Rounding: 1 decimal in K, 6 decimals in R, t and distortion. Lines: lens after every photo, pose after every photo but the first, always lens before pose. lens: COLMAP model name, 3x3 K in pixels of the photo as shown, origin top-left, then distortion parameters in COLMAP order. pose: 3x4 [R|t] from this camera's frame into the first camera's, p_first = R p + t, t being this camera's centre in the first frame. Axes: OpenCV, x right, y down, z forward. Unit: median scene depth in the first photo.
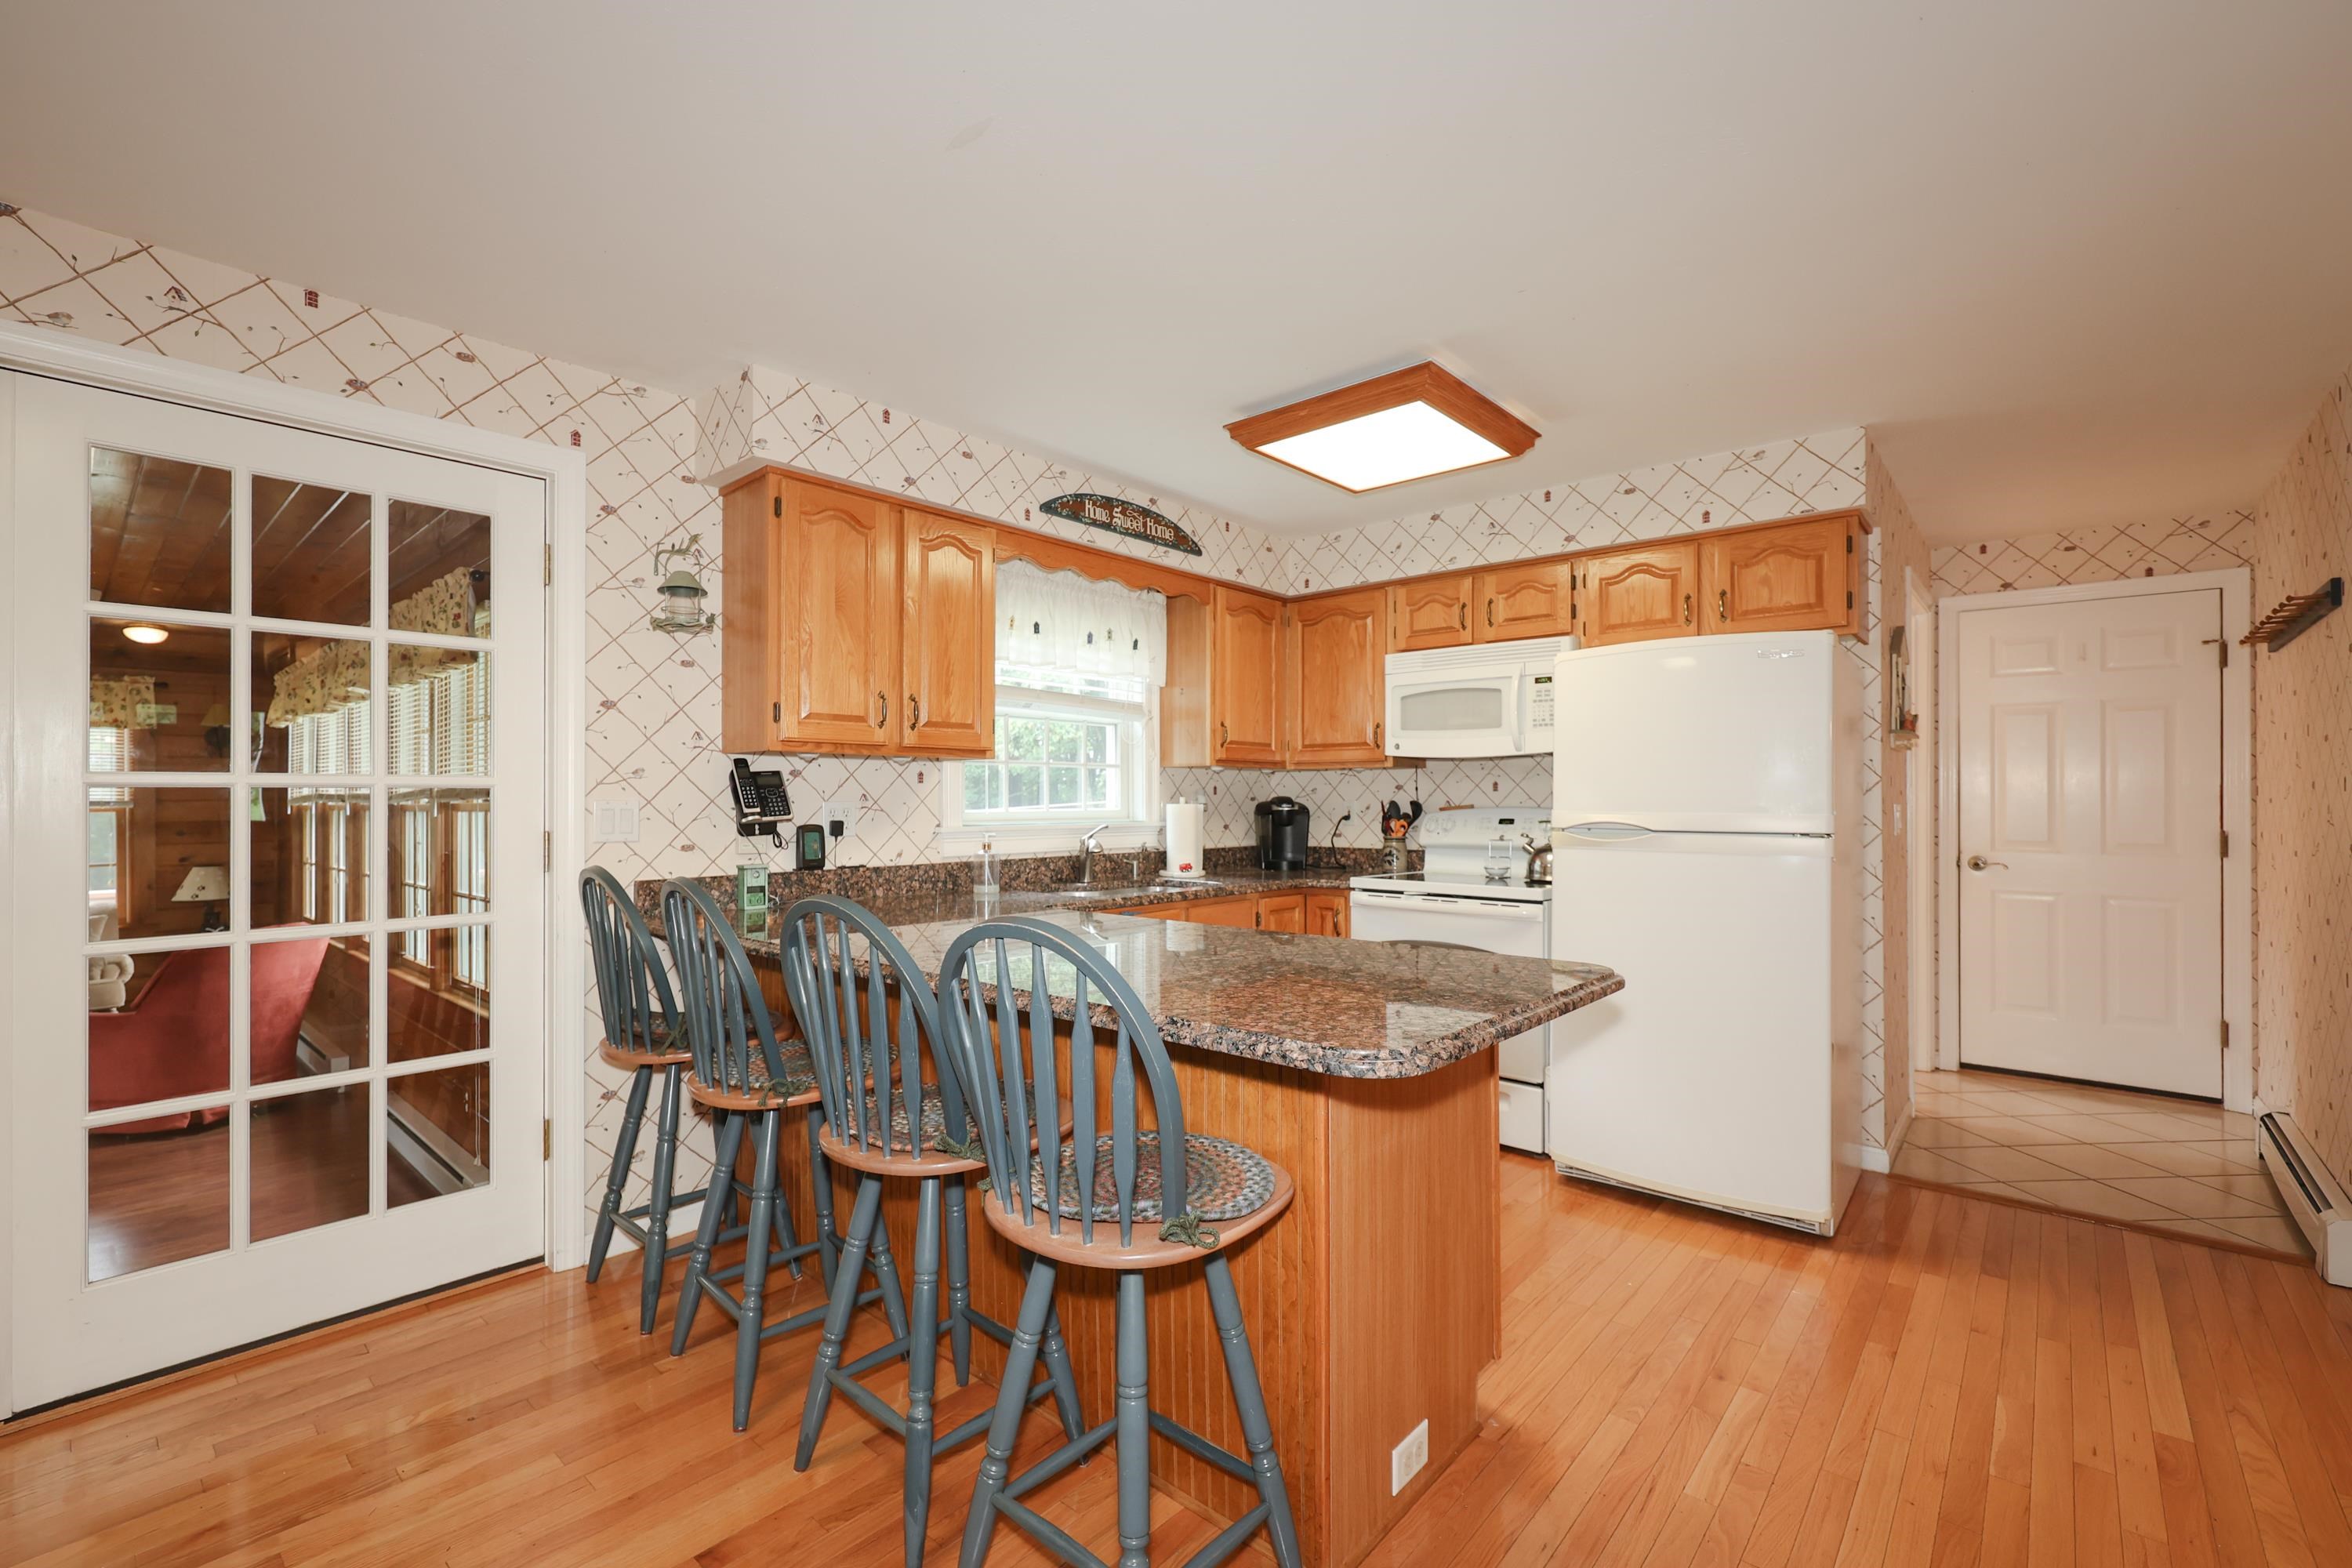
lens RADIAL K [[979.6, 0, 1174.3], [0, 979.6, 798.4], [0, 0, 1]] dist [0.000518, -0.001969]
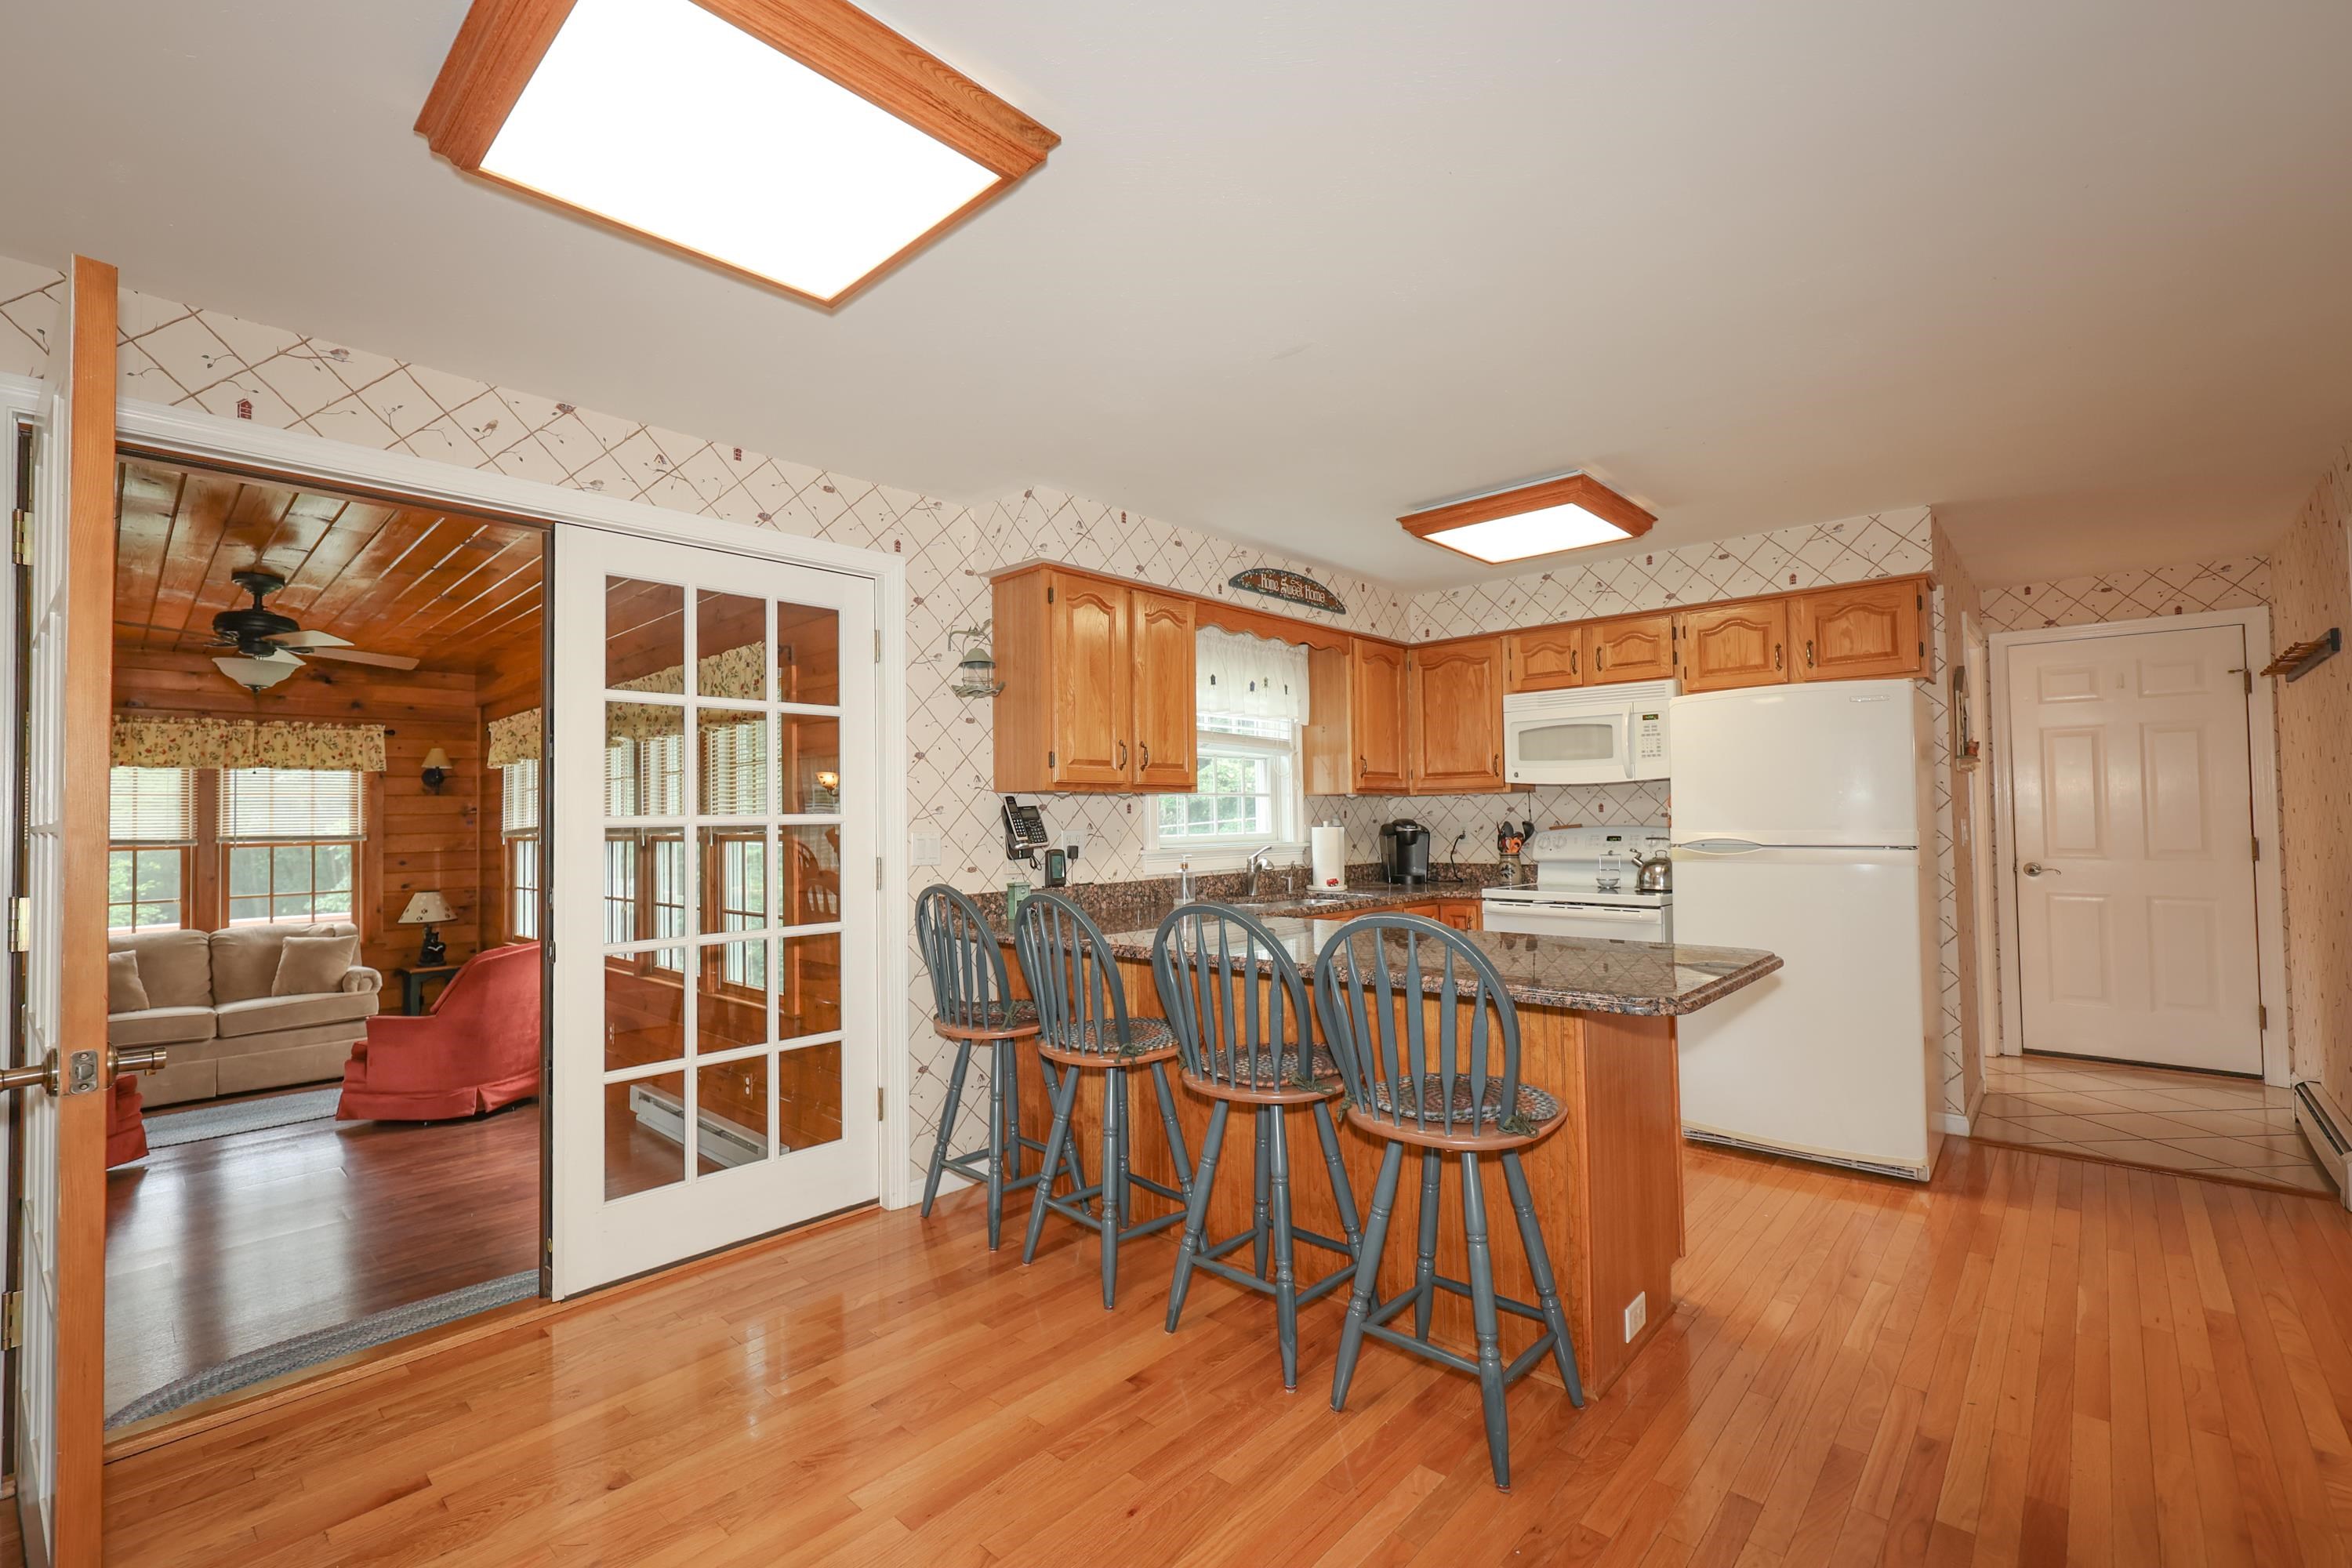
lens RADIAL K [[979.6, 0, 1167.0], [0, 979.6, 792.3], [0, 0, 1]] dist [0.000518, -0.001969]
pose [[0.999577, -0.014456, -0.025225, -0.202965], [0.013831, 0.999597, -0.024788, -0.011825], [0.025573, 0.024429, 0.999374, -0.213237]]
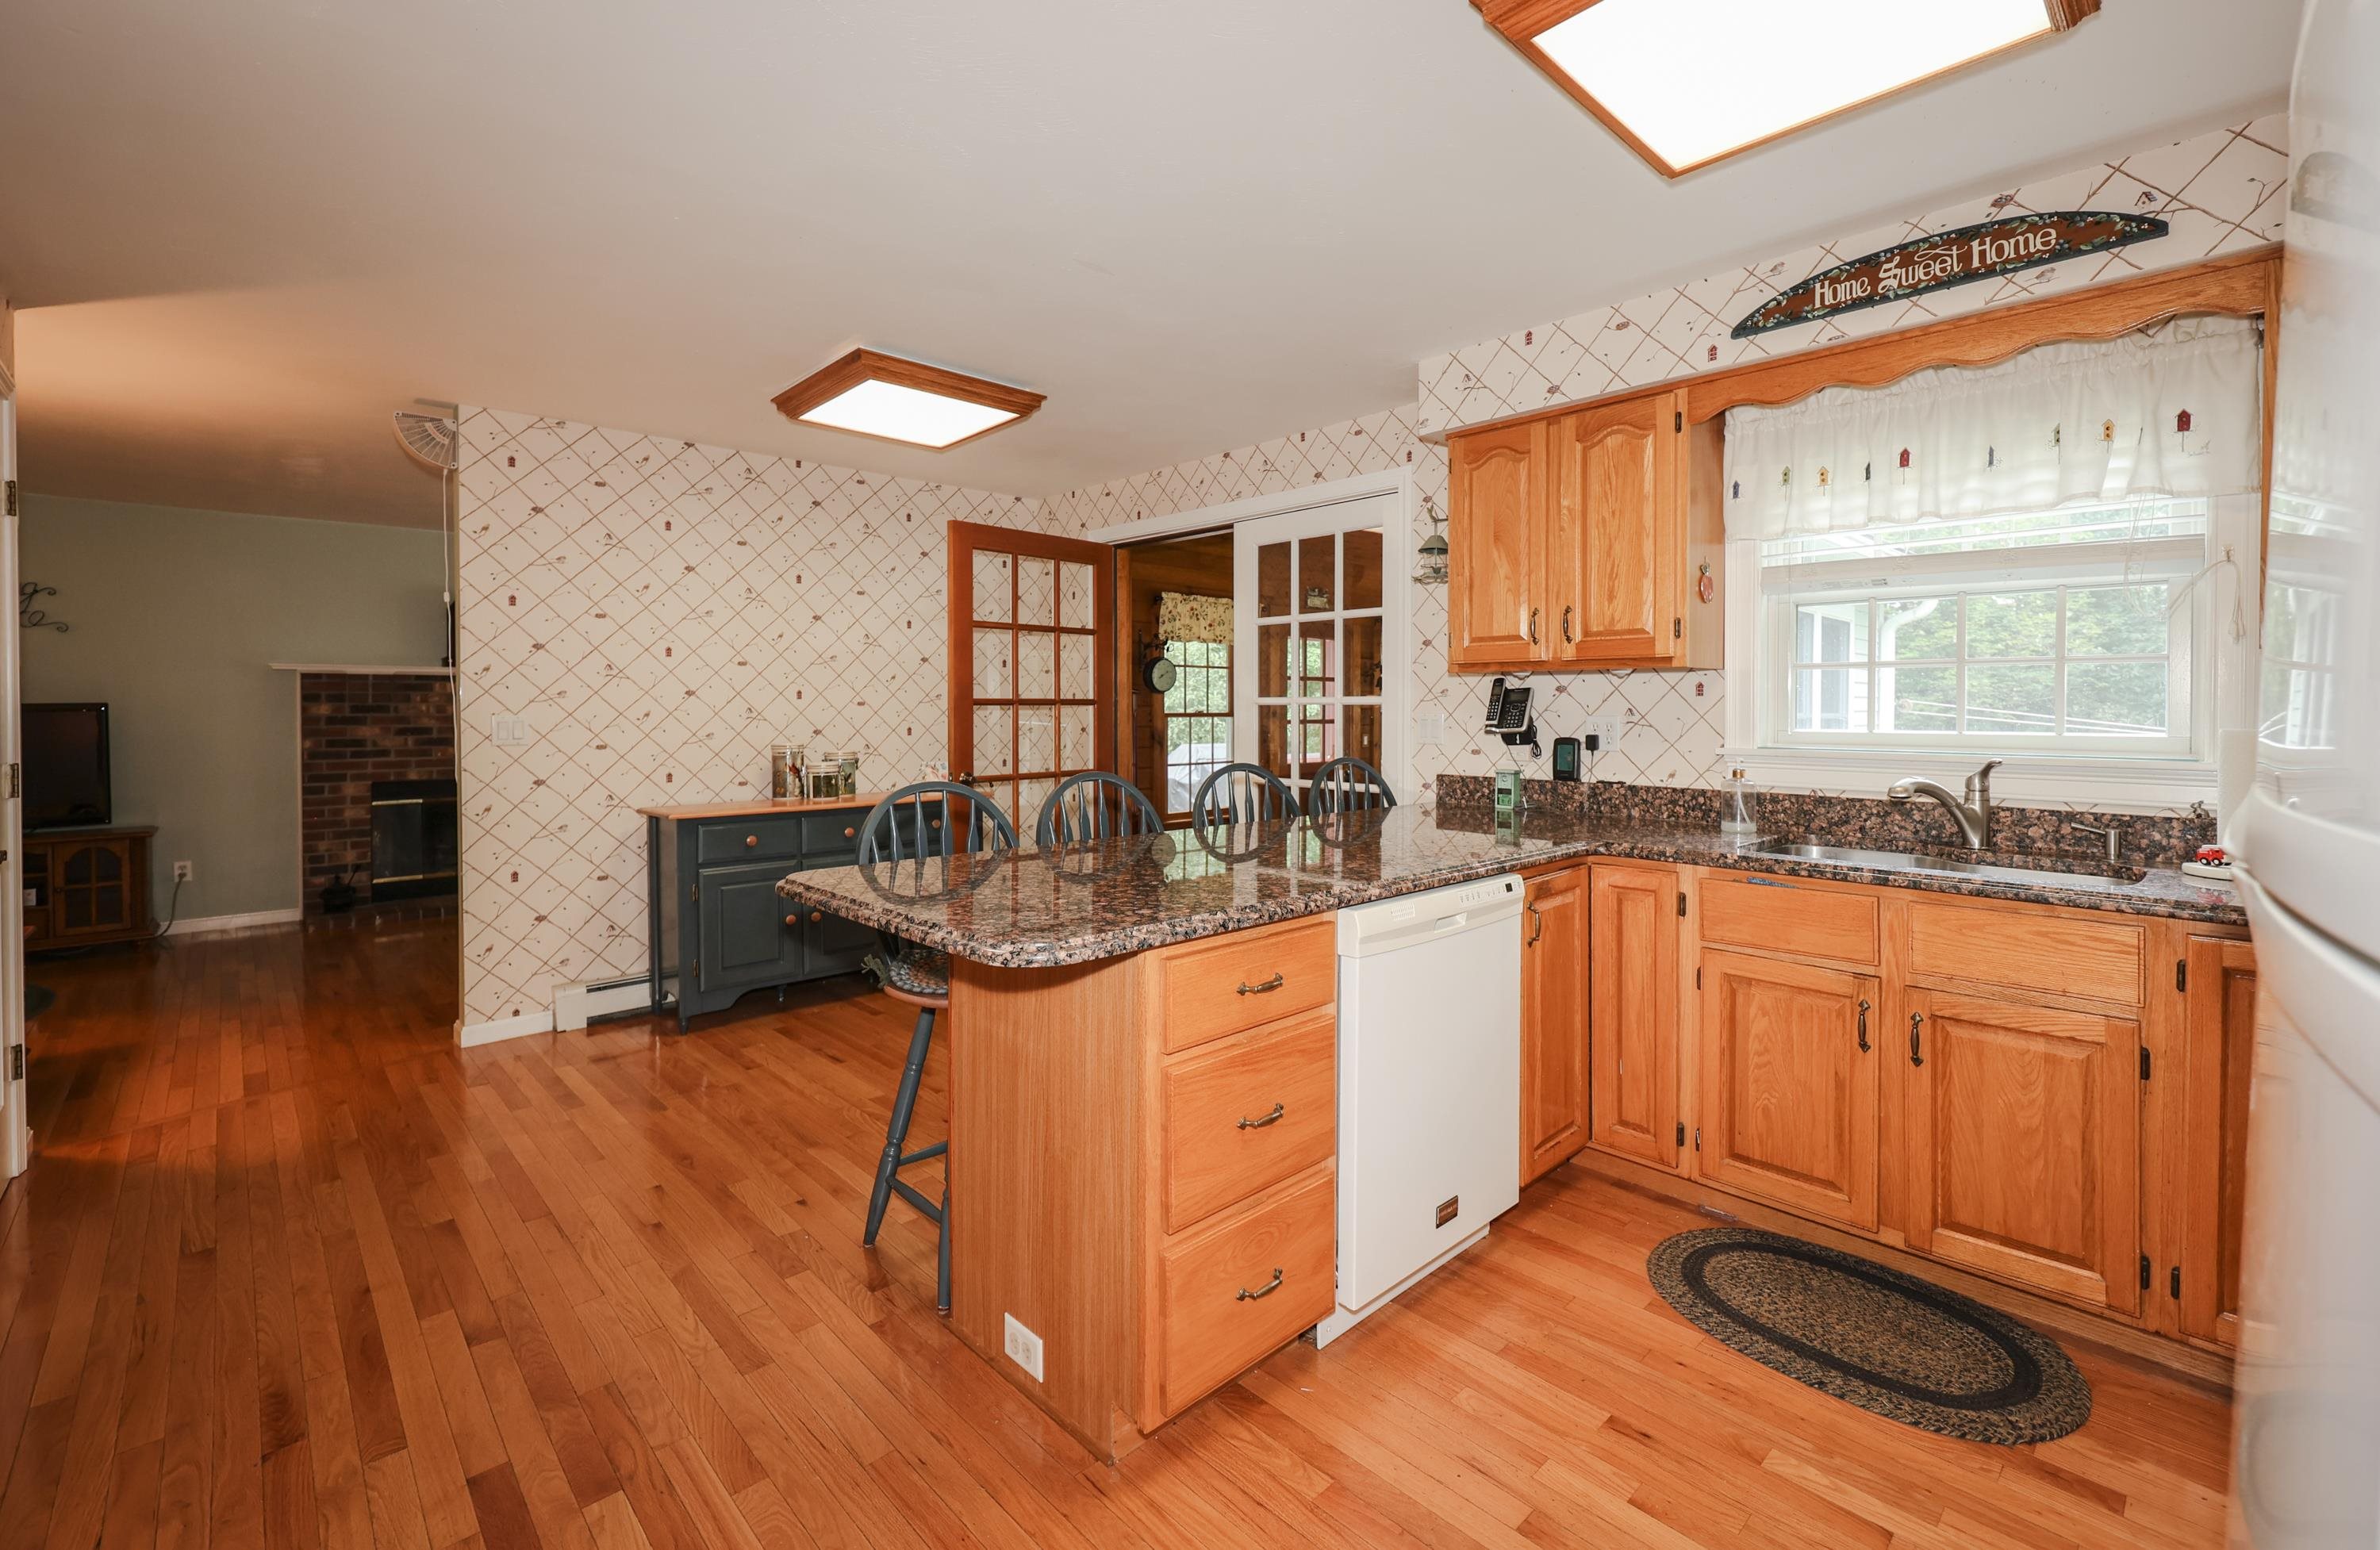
lens RADIAL K [[1000.0, 0, 1246.9], [0, 1000.0, 705.5], [0, 0, 1]] dist [0.011599, -0.000415]
pose [[-0.041562, 0.010409, -0.999082, 0.722525], [0.012380, 0.999874, 0.009903, -0.022580], [0.999059, -0.011957, -0.041686, 0.709028]]
